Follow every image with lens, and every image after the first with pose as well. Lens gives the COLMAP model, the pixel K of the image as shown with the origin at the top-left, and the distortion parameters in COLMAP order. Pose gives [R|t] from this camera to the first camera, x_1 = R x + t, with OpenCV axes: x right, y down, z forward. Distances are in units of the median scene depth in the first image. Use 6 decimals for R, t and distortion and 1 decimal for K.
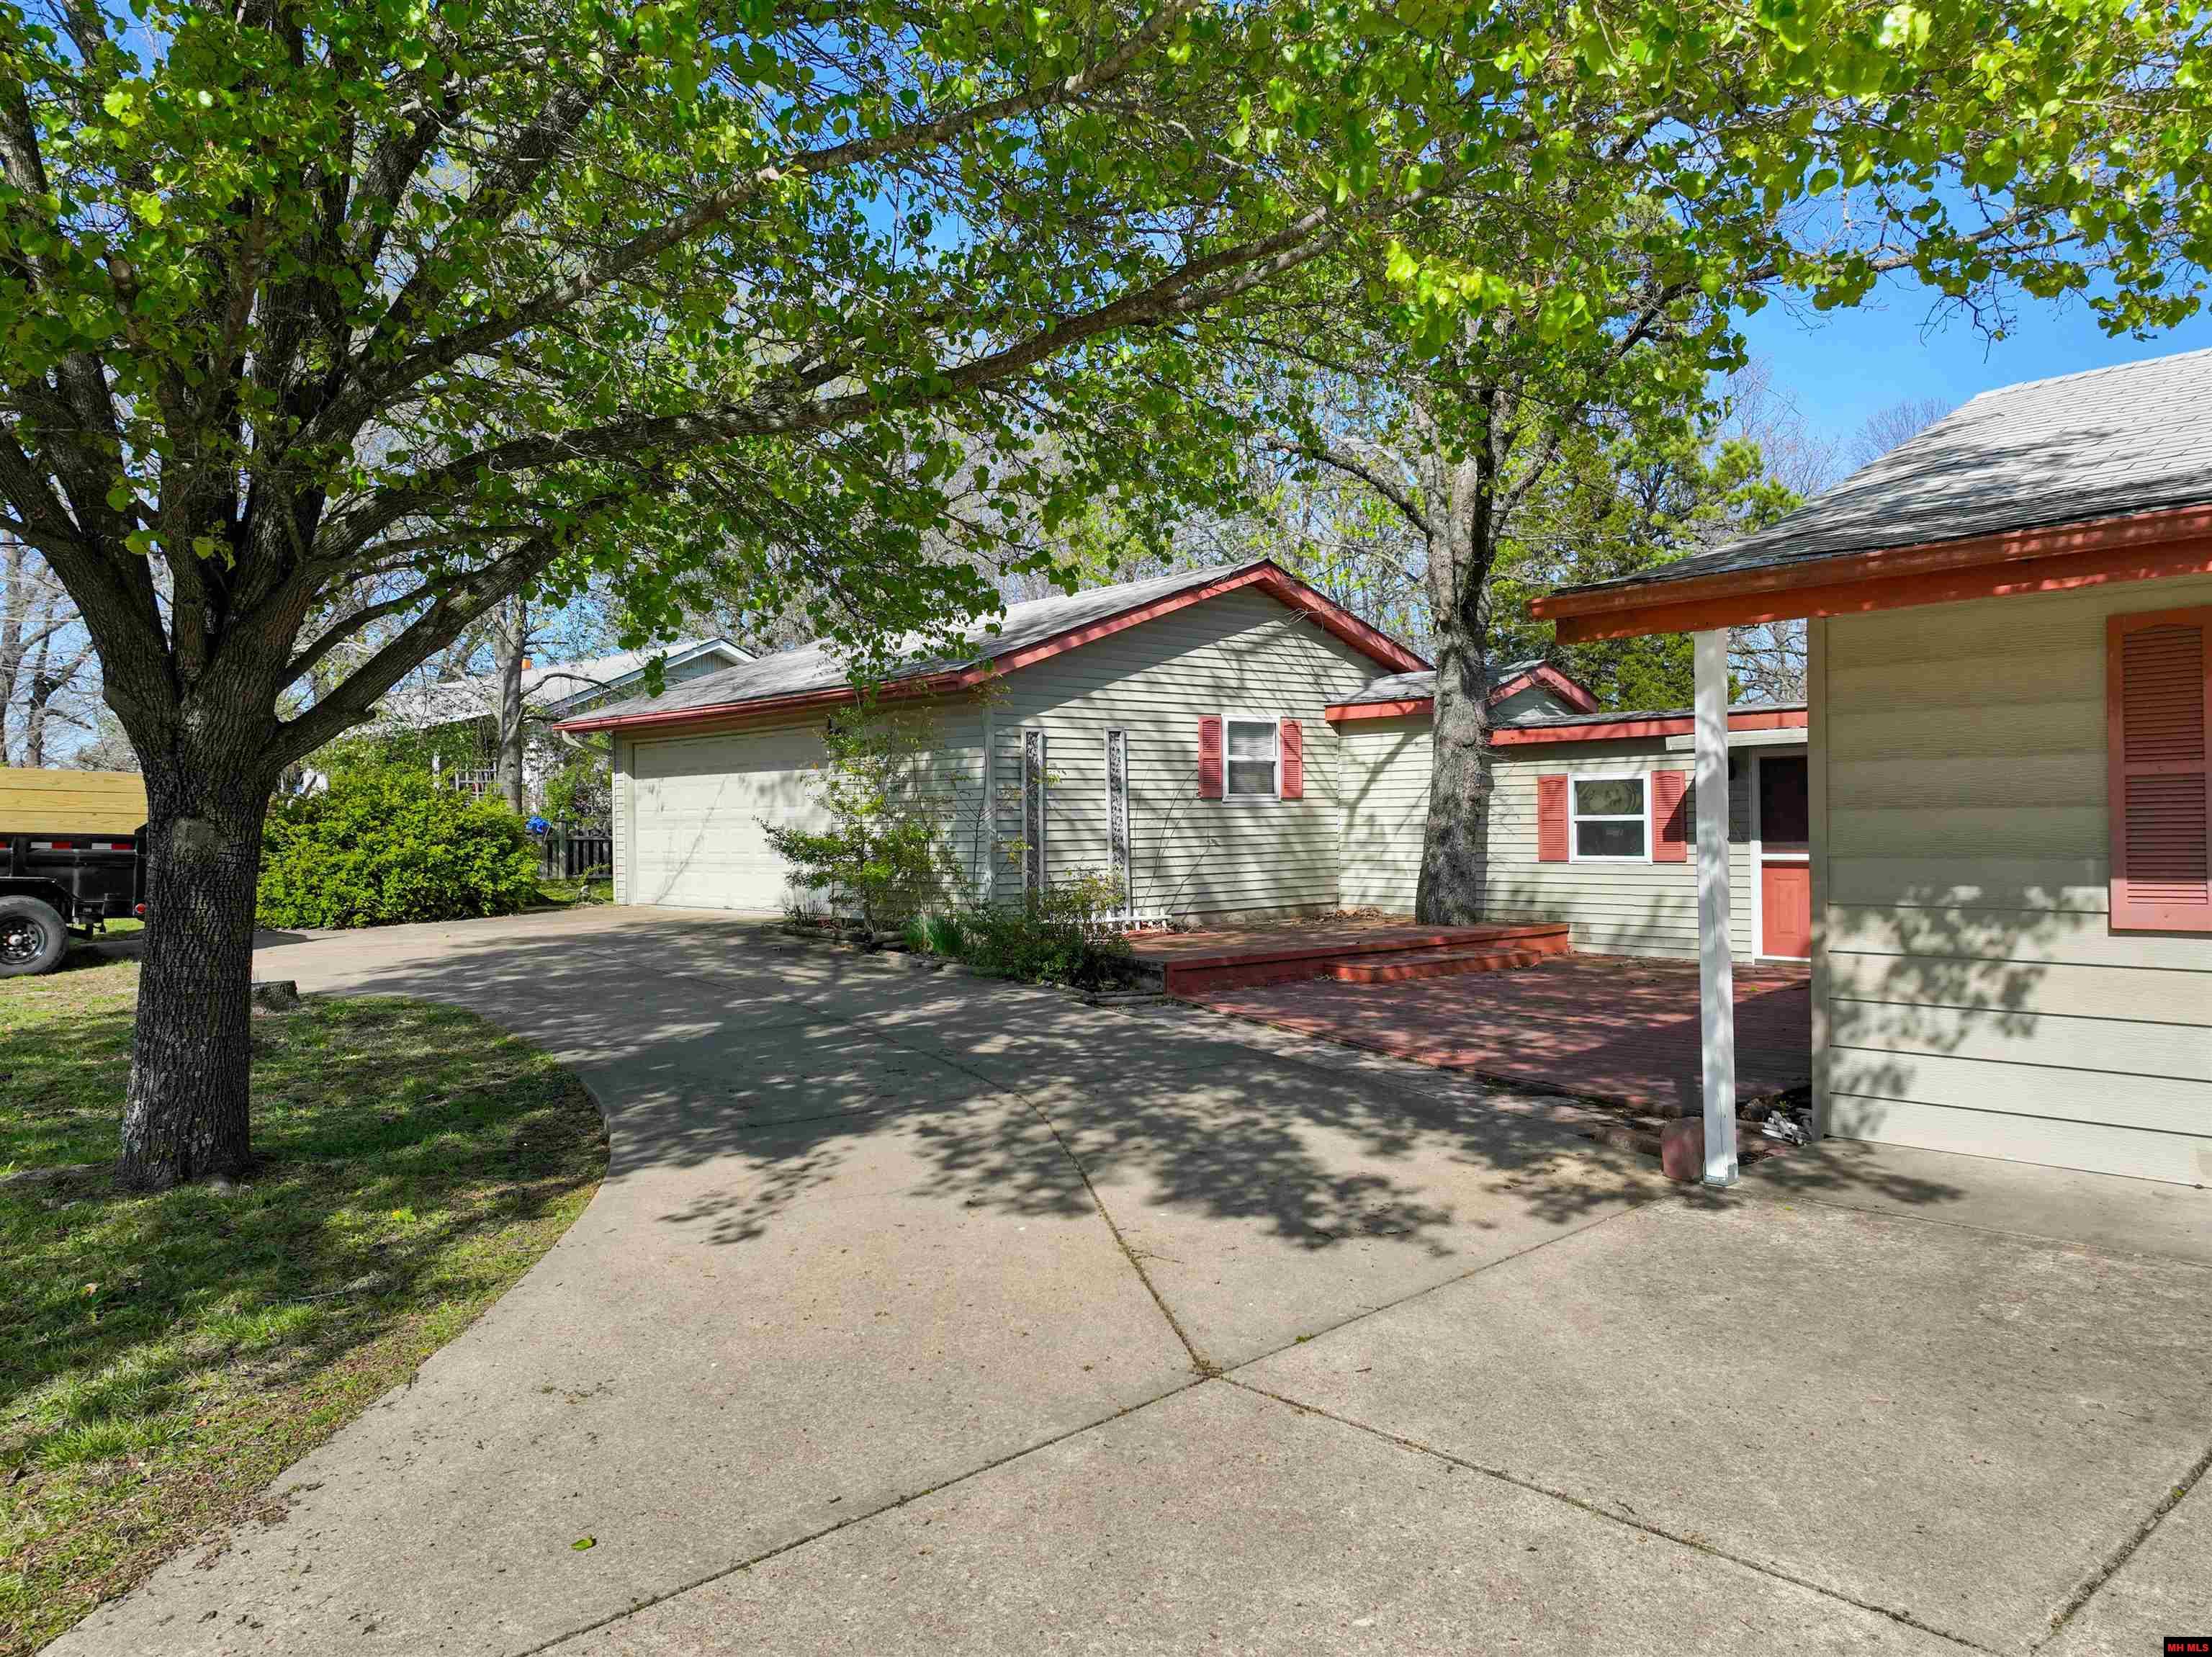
lens RADIAL K [[1562.0, 0, 1119.9], [0, 1562.0, 820.4], [0, 0, 1]] dist [0.000906, 0.014767]
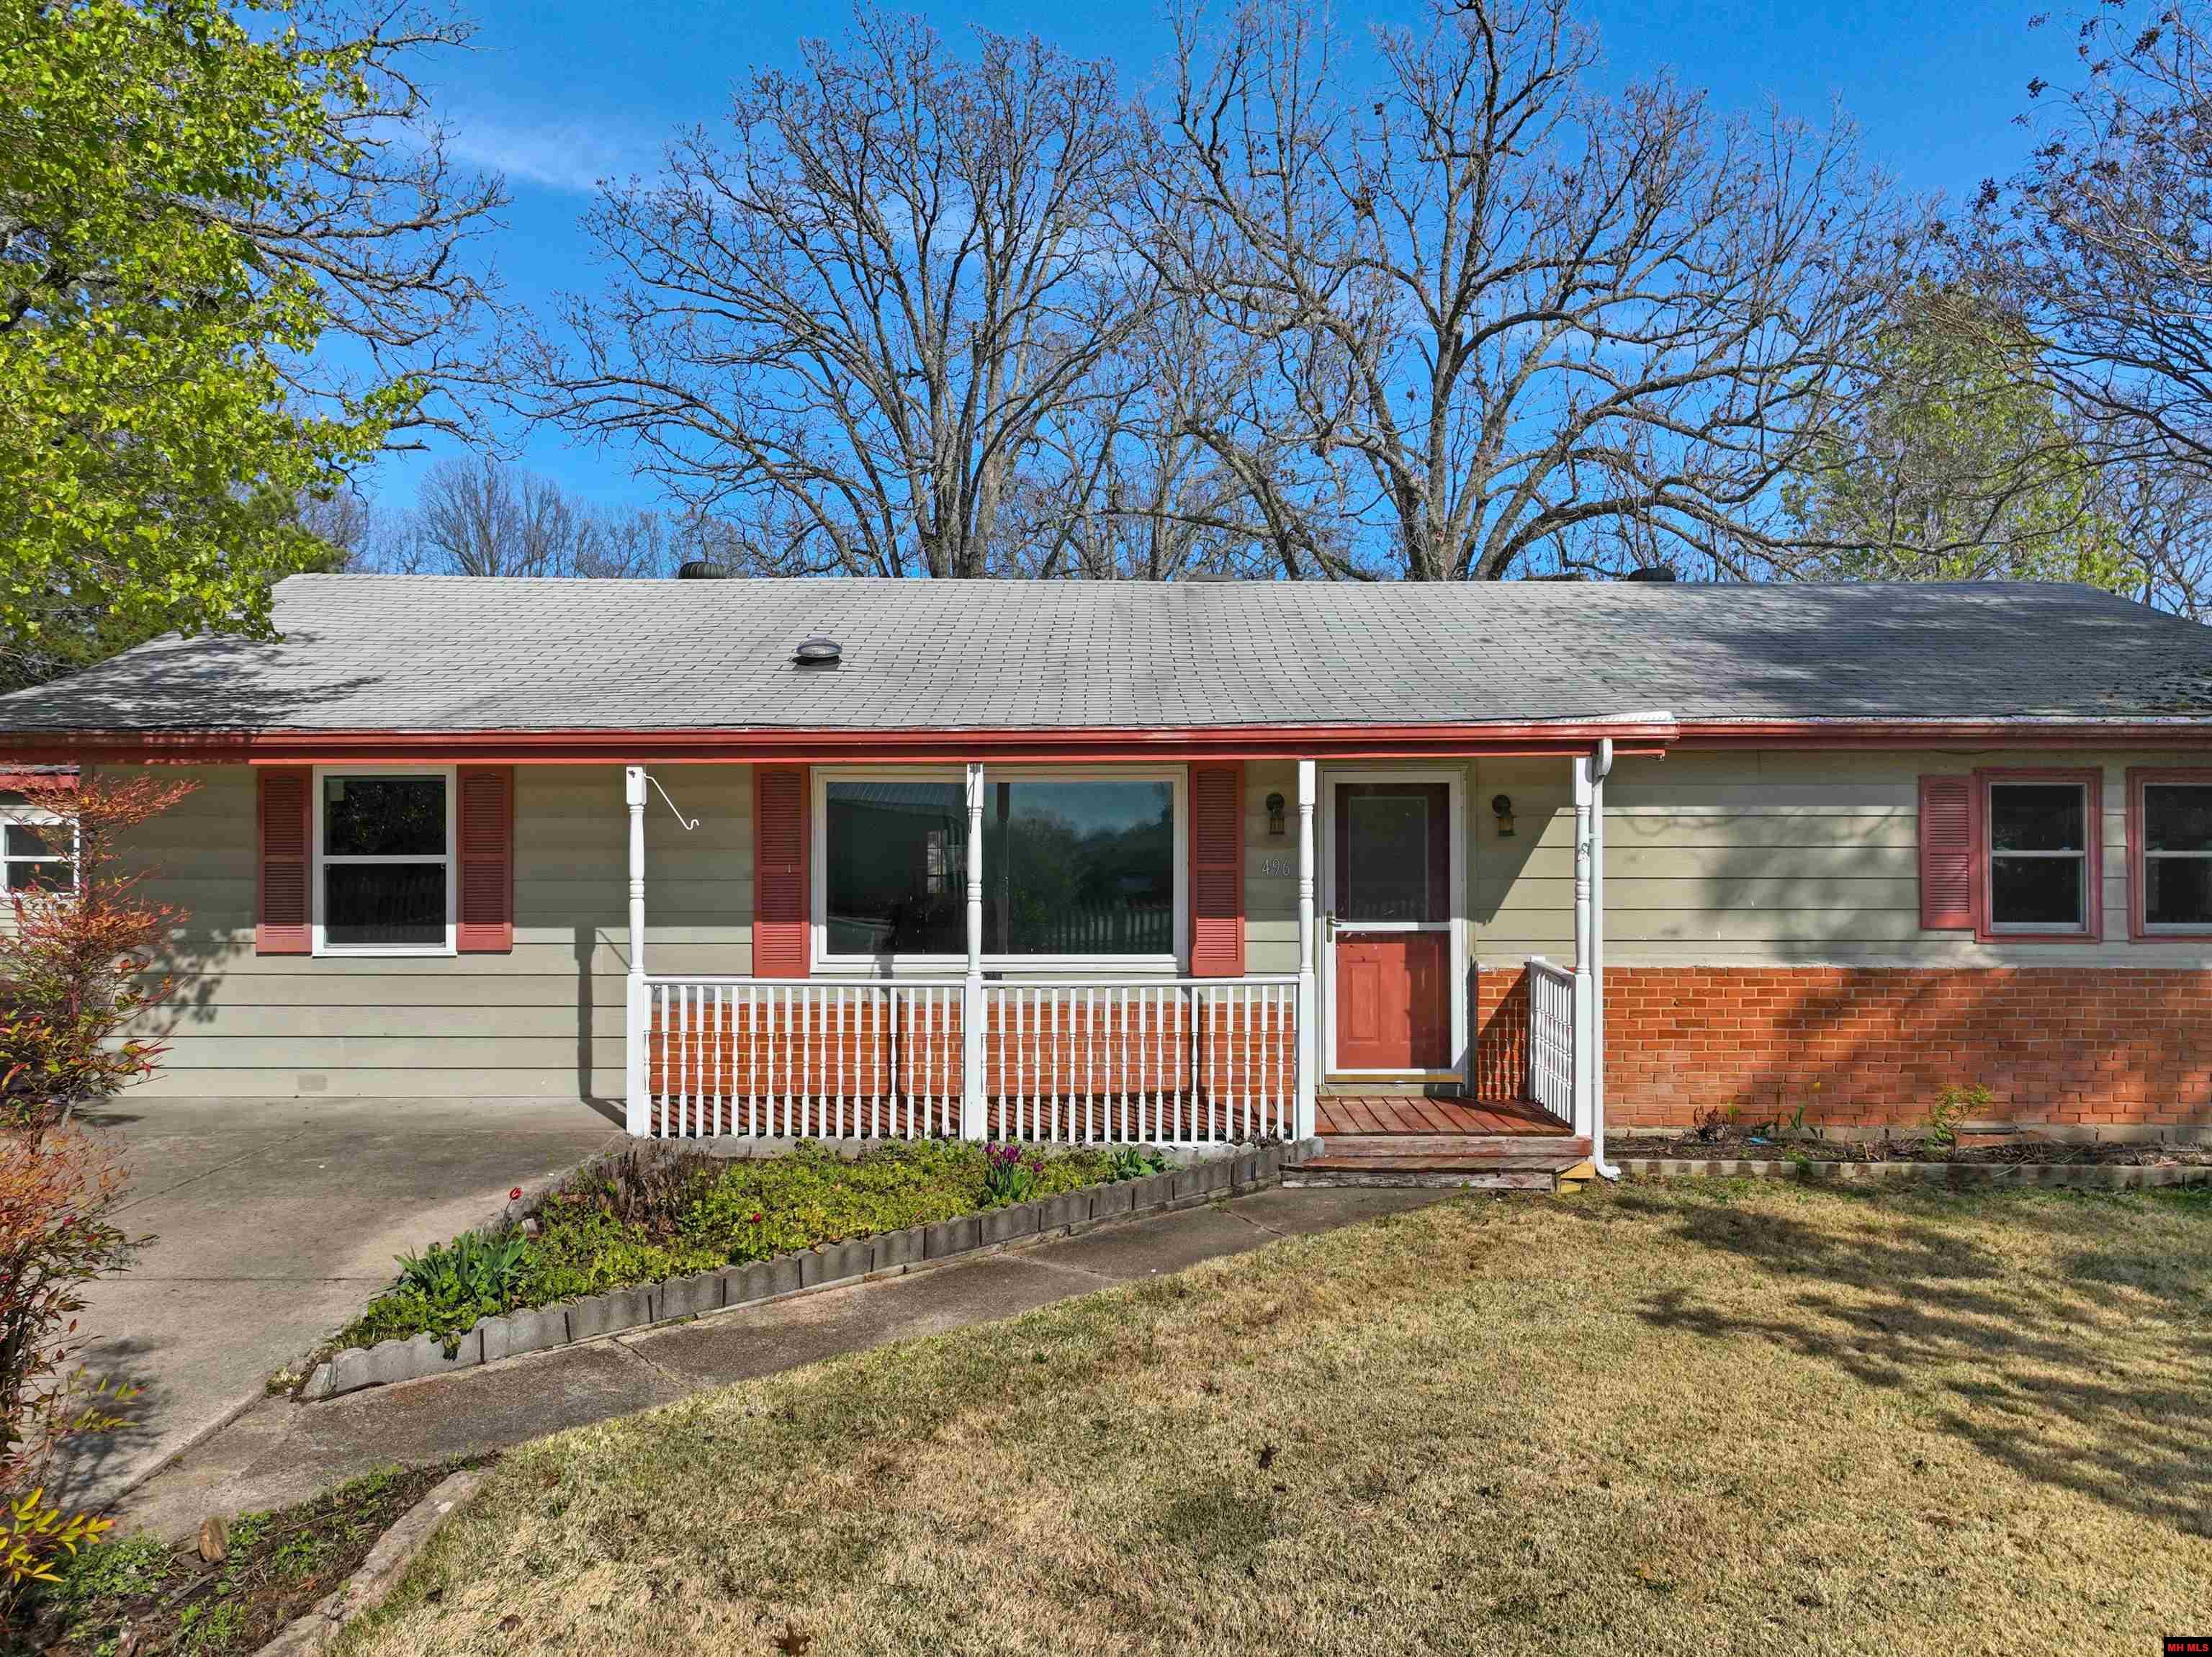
lens RADIAL K [[1562.0, 0, 1099.2], [0, 1562.0, 820.7], [0, 0, 1]] dist [0.000906, 0.014767]
pose [[0.673803, 0.019666, 0.738649, -0.002058], [-0.013171, 0.999807, -0.014605, -0.022790], [-0.738794, 0.000112, 0.673932, -0.301647]]
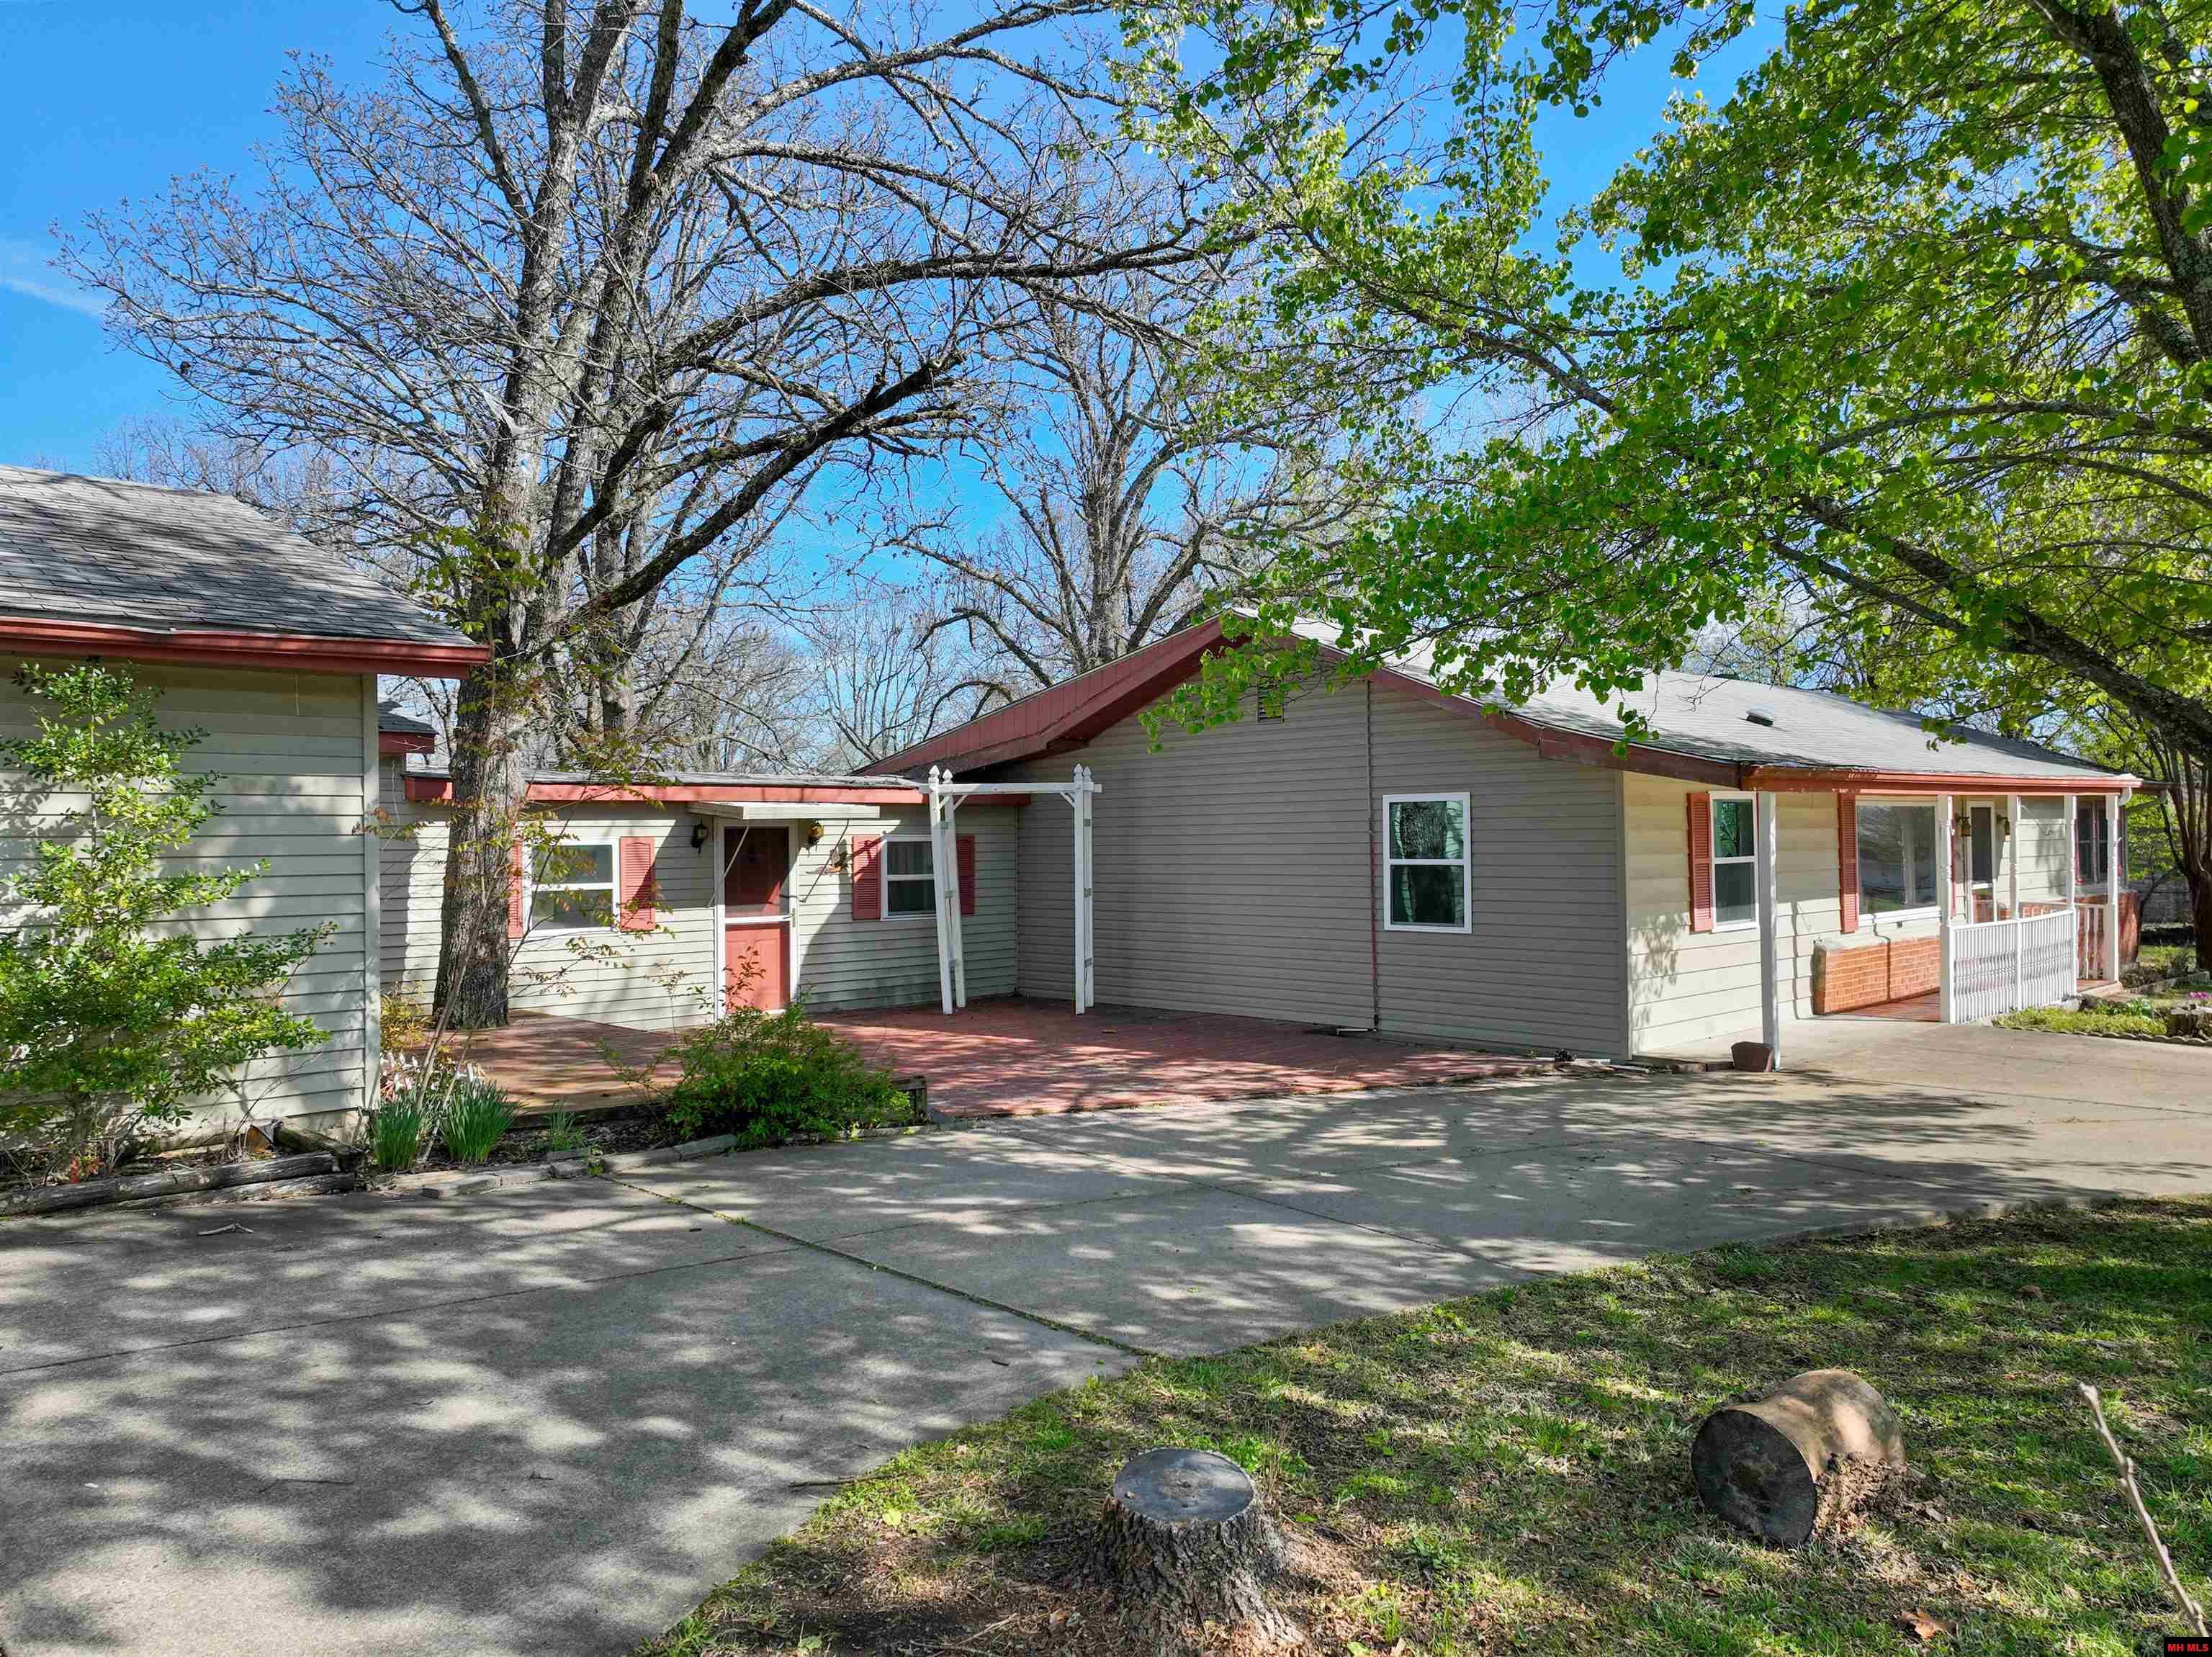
lens RADIAL K [[1562.0, 0, 1105.8], [0, 1562.0, 824.3], [0, 0, 1]] dist [0.000906, 0.014767]
pose [[-0.003473, 0.021969, 0.999753, -0.592634], [0.008779, 0.999721, -0.021938, -0.015090], [-0.999955, 0.008701, -0.003665, 0.683905]]
